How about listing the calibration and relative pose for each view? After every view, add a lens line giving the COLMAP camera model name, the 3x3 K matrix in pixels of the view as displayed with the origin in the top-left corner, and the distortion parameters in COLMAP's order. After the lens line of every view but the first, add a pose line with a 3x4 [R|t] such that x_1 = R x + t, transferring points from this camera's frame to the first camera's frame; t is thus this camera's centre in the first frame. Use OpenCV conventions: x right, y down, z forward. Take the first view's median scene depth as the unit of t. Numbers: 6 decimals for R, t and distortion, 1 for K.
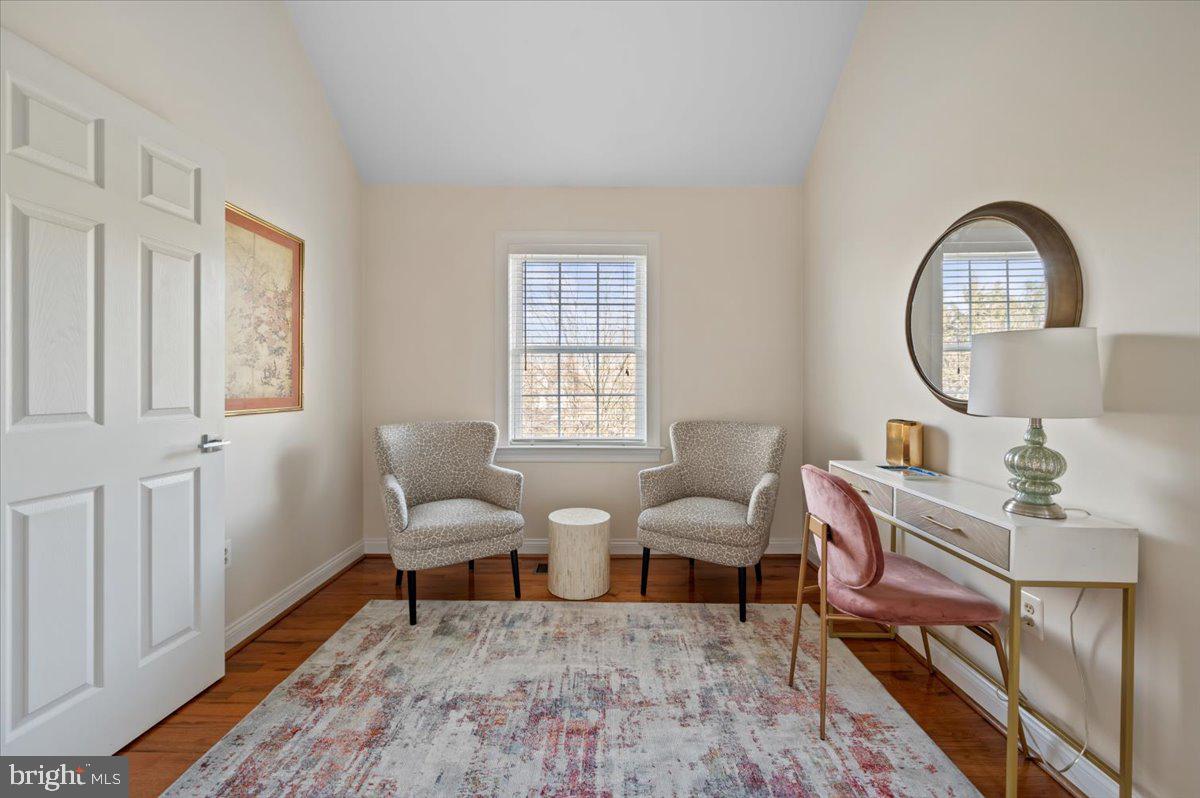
lens RADIAL K [[483.1, 0, 599.5], [0, 483.1, 381.3], [0, 0, 1]] dist [0.003672, -0.005829]
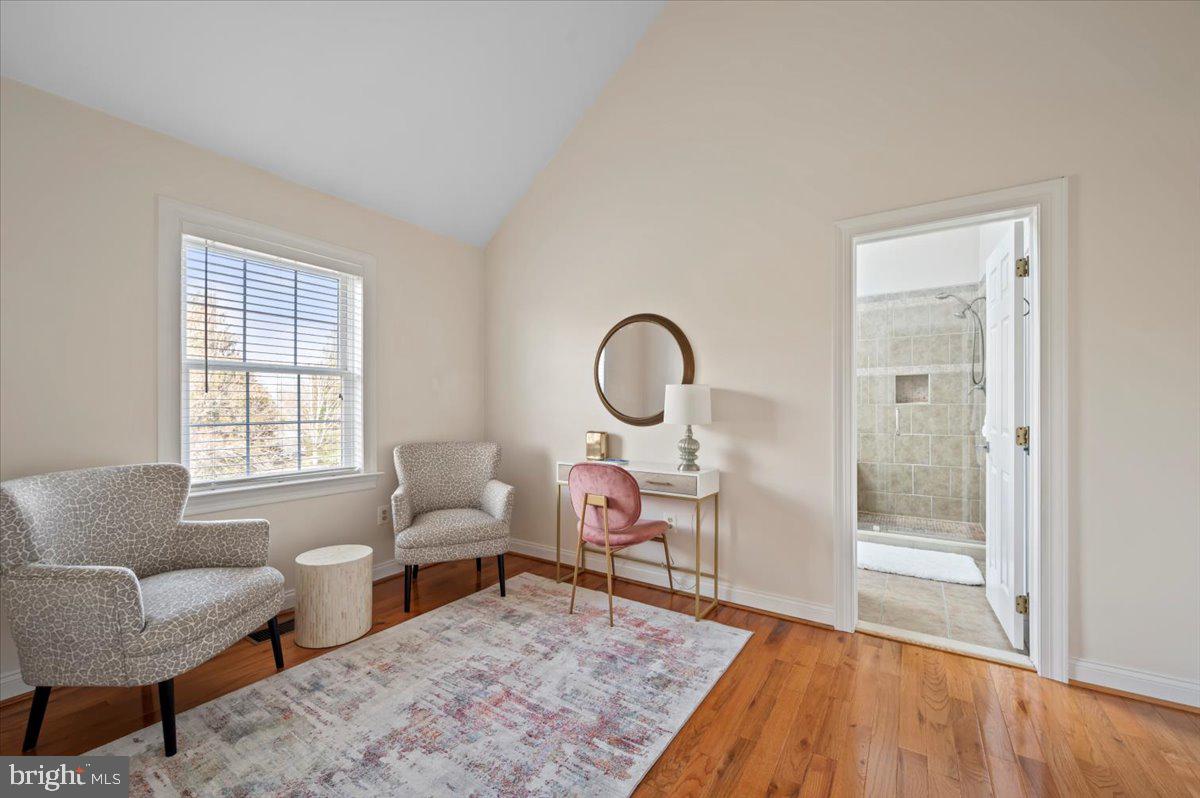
lens RADIAL K [[489.1, 0, 600.0], [0, 489.1, 399.0], [0, 0, 1]] dist [0.000411, -0.000299]
pose [[0.539990, 0.011916, 0.841587, -0.678206], [-0.003631, 0.999923, -0.011828, -0.007384], [-0.841663, 0.003331, 0.539992, 0.094944]]
